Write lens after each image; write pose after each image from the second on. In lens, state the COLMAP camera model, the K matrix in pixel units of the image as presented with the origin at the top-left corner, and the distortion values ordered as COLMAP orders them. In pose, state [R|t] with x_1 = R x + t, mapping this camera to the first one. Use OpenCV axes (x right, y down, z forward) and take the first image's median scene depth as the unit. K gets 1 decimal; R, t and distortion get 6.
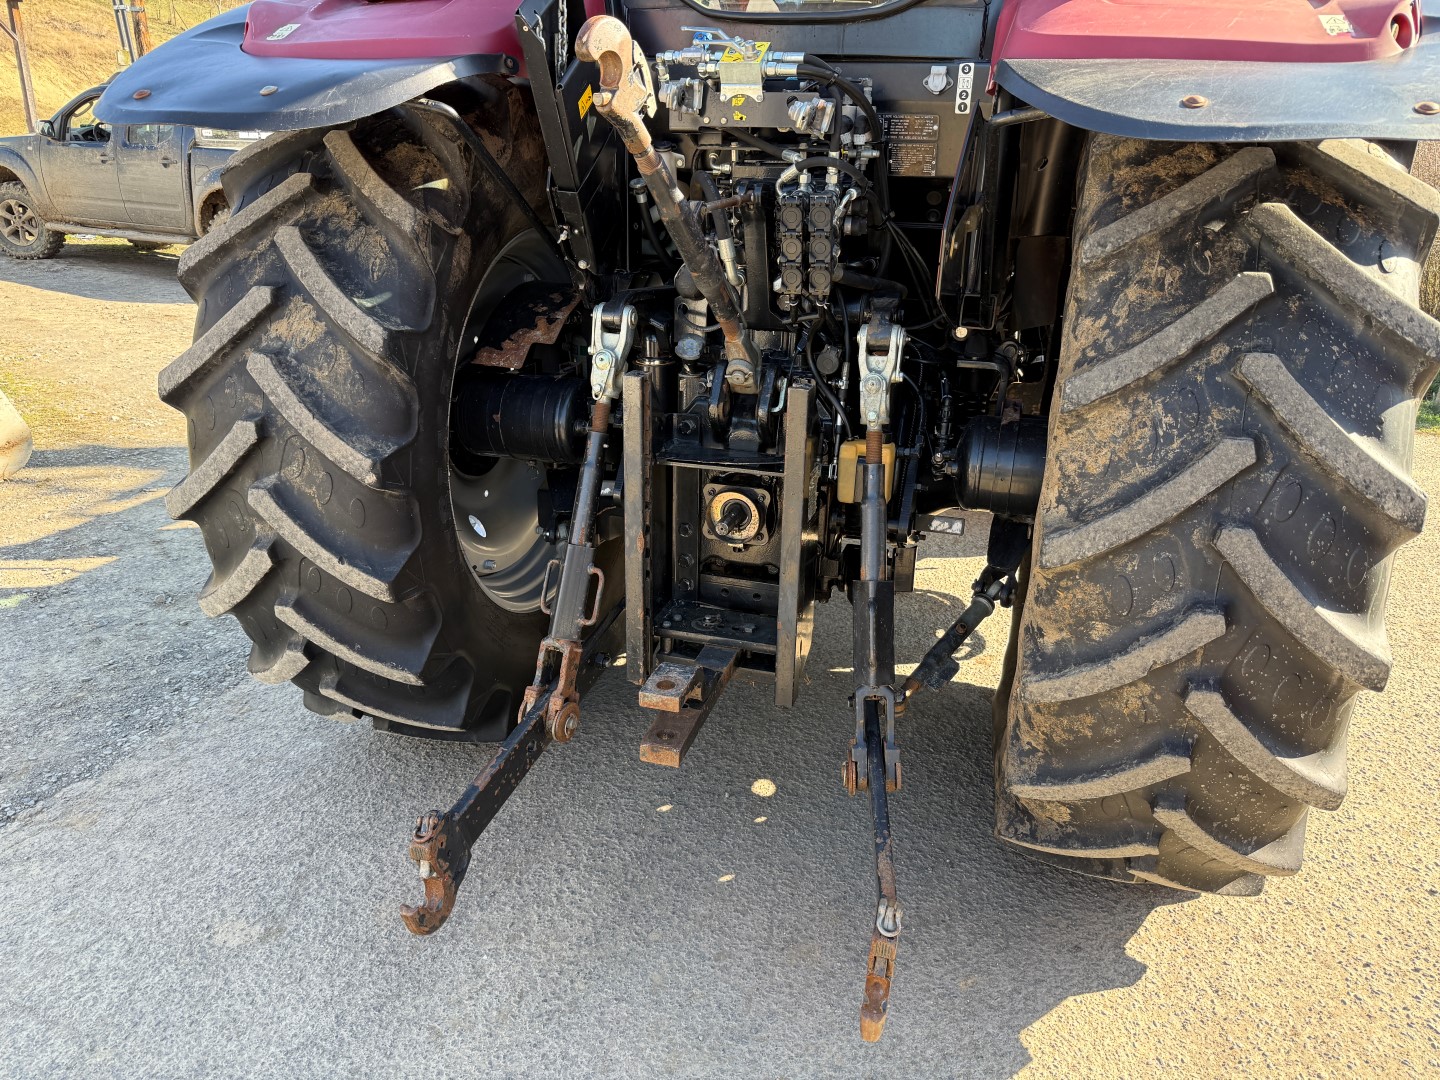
lens RADIAL K [[1008.7, 0, 715.6], [0, 1008.7, 549.4], [0, 0, 1]] dist [0.053654, -0.081081]
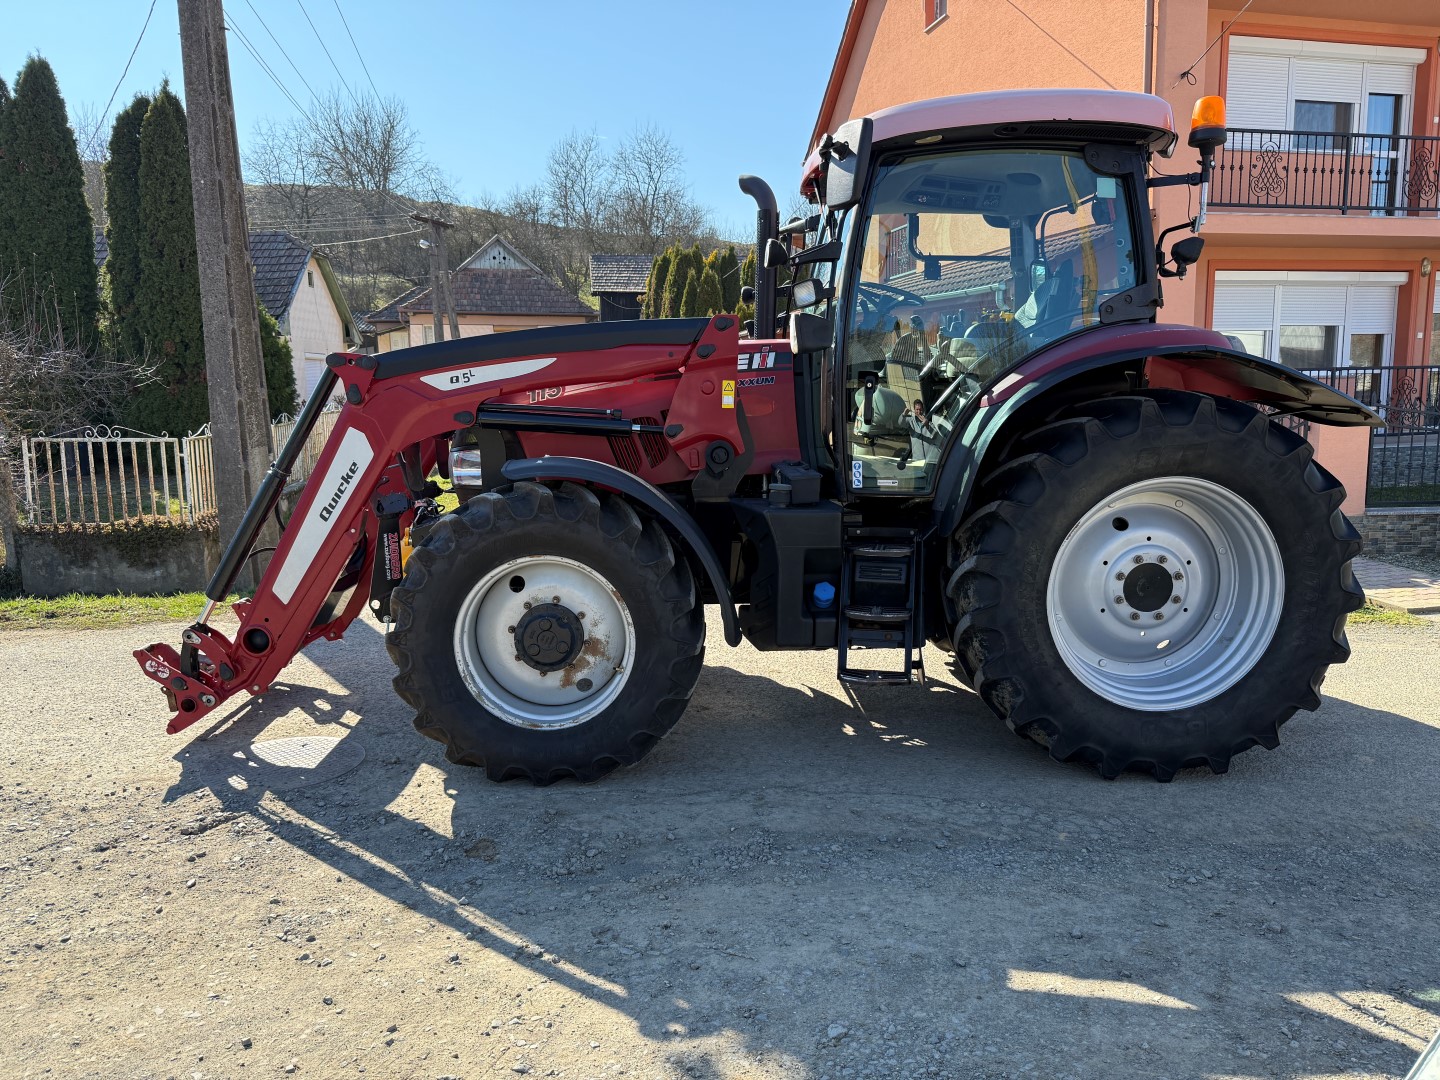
lens RADIAL K [[1008.7, 0, 727.2], [0, 1008.7, 542.8], [0, 0, 1]] dist [0.053654, -0.081081]
pose [[-0.337314, -0.169705, 0.925969, -2.431583], [0.323279, 0.902919, 0.283246, -1.406853], [-0.884144, 0.394889, -0.249705, 3.184561]]
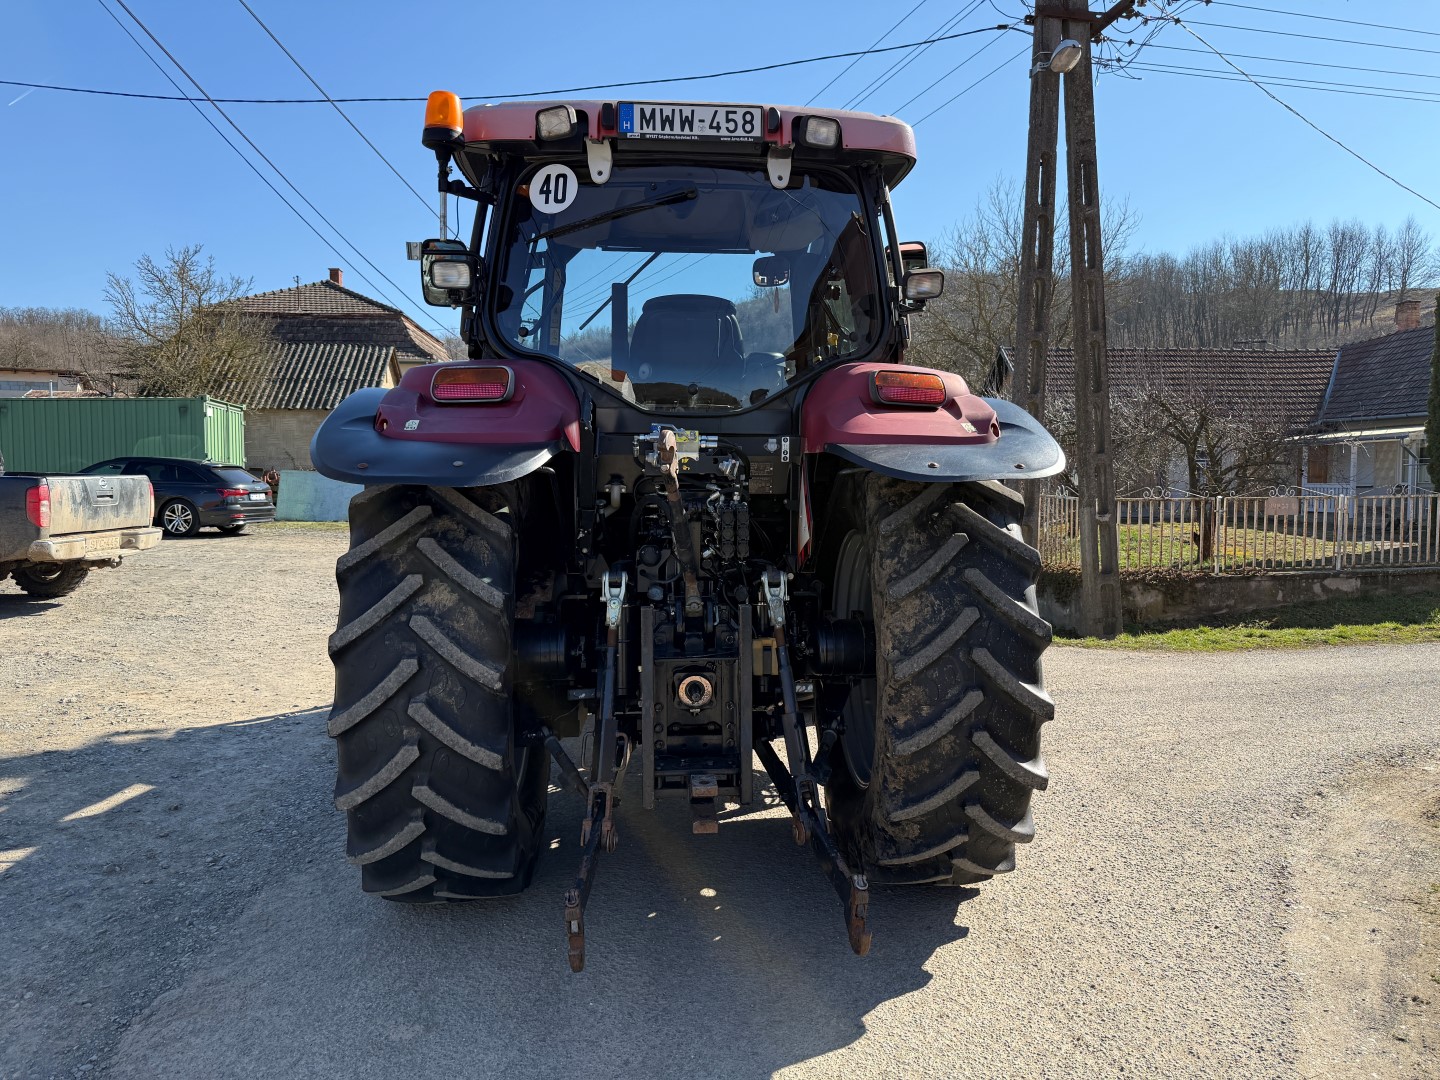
lens RADIAL K [[1008.7, 0, 715.8], [0, 1008.7, 534.6], [0, 0, 1]] dist [0.053654, -0.081081]
pose [[0.930861, -0.052250, 0.361618, -0.652451], [0.152588, 0.954875, -0.254815, 0.180103], [-0.331986, 0.292375, 0.896829, -0.683865]]
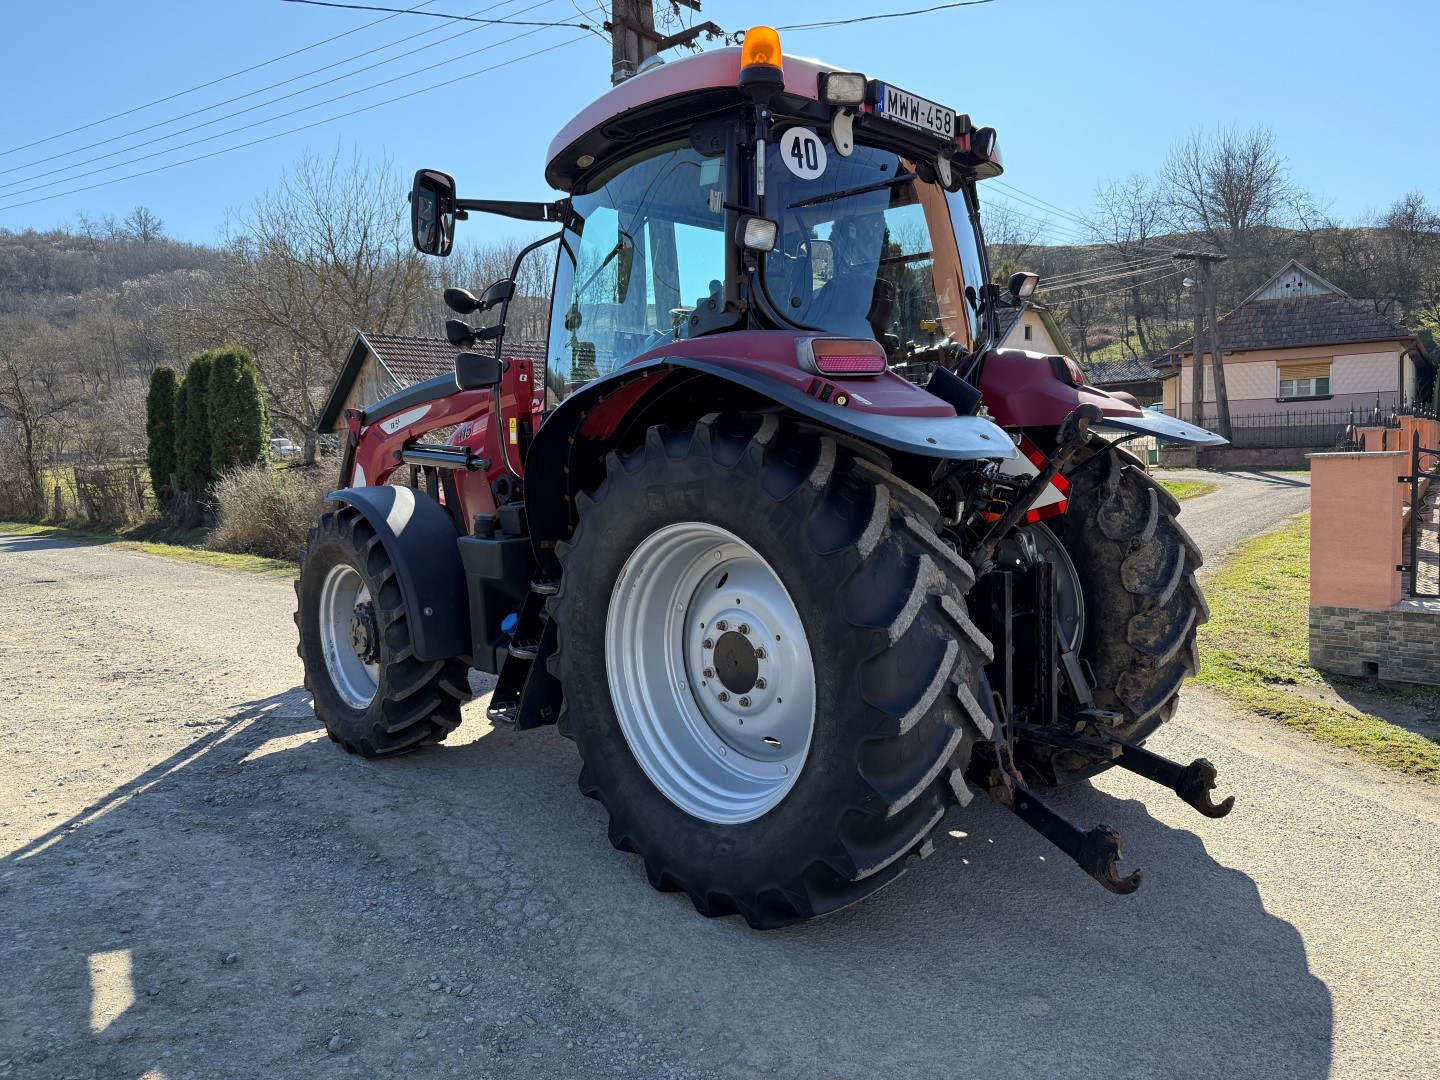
lens RADIAL K [[1008.7, 0, 724.9], [0, 1008.7, 540.8], [0, 0, 1]] dist [0.053654, -0.081081]
pose [[0.468187, -0.119584, 0.875500, -2.160053], [0.344556, 0.937079, -0.056261, -0.335639], [-0.813685, 0.327999, 0.479931, 0.573733]]
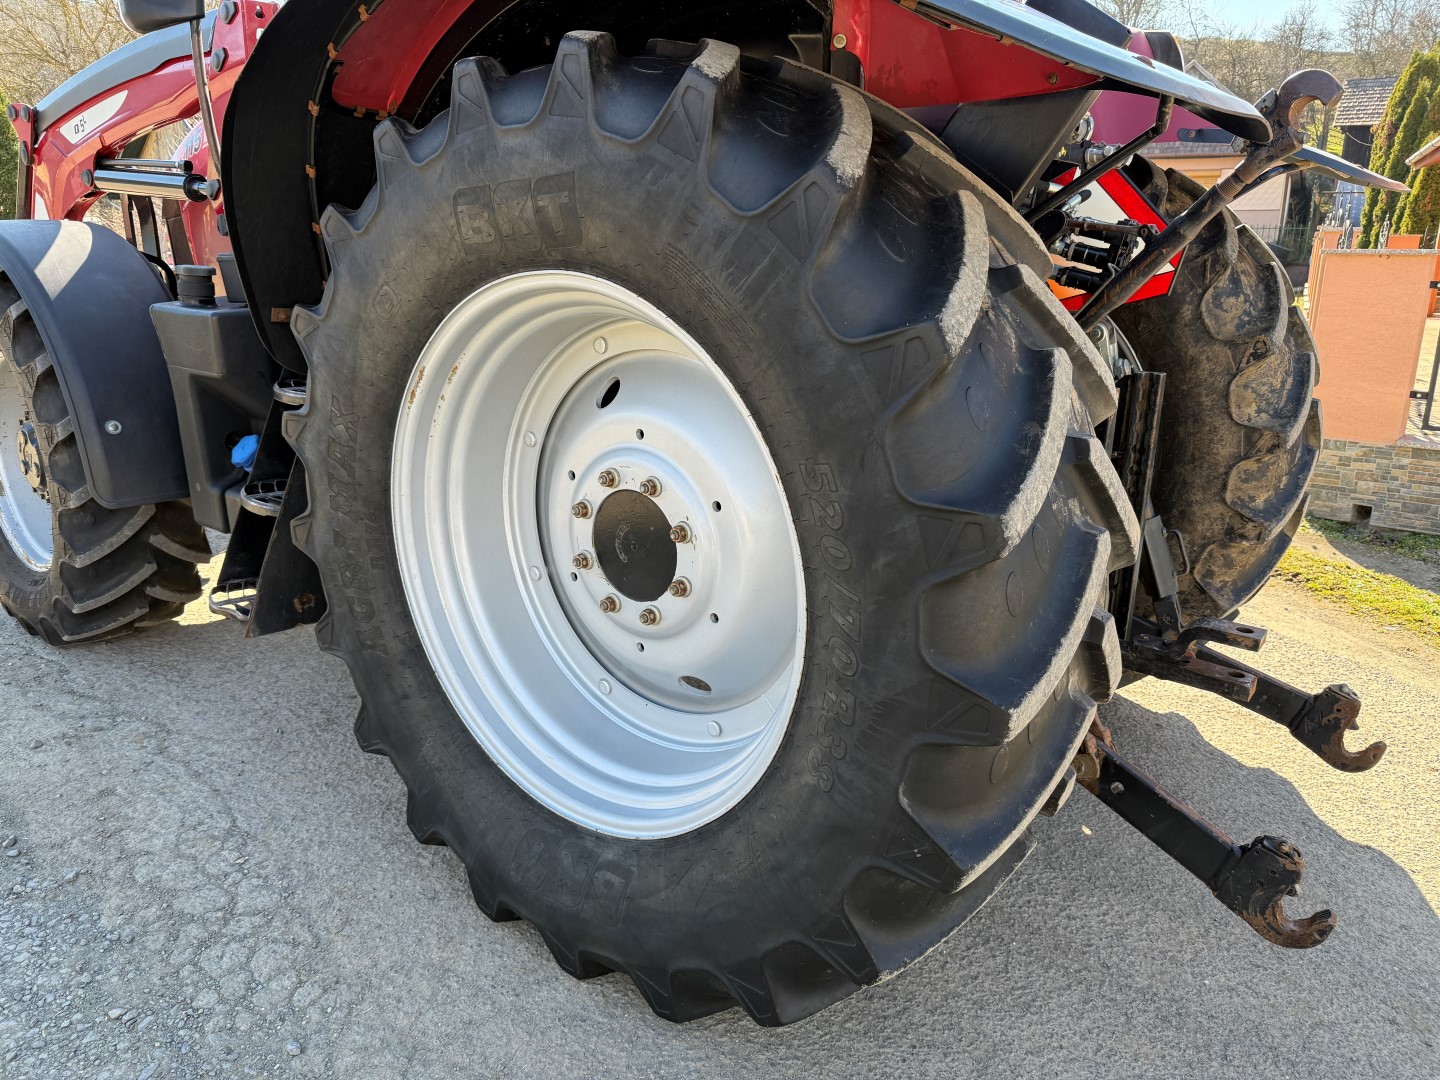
lens RADIAL K [[1008.7, 0, 722.2], [0, 1008.7, 546.2], [0, 0, 1]] dist [0.053654, -0.081081]
pose [[0.354453, -0.283650, 0.891014, -1.356824], [0.318955, 0.932409, 0.169944, -0.368693], [-0.878994, 0.223956, 0.420967, 1.056861]]
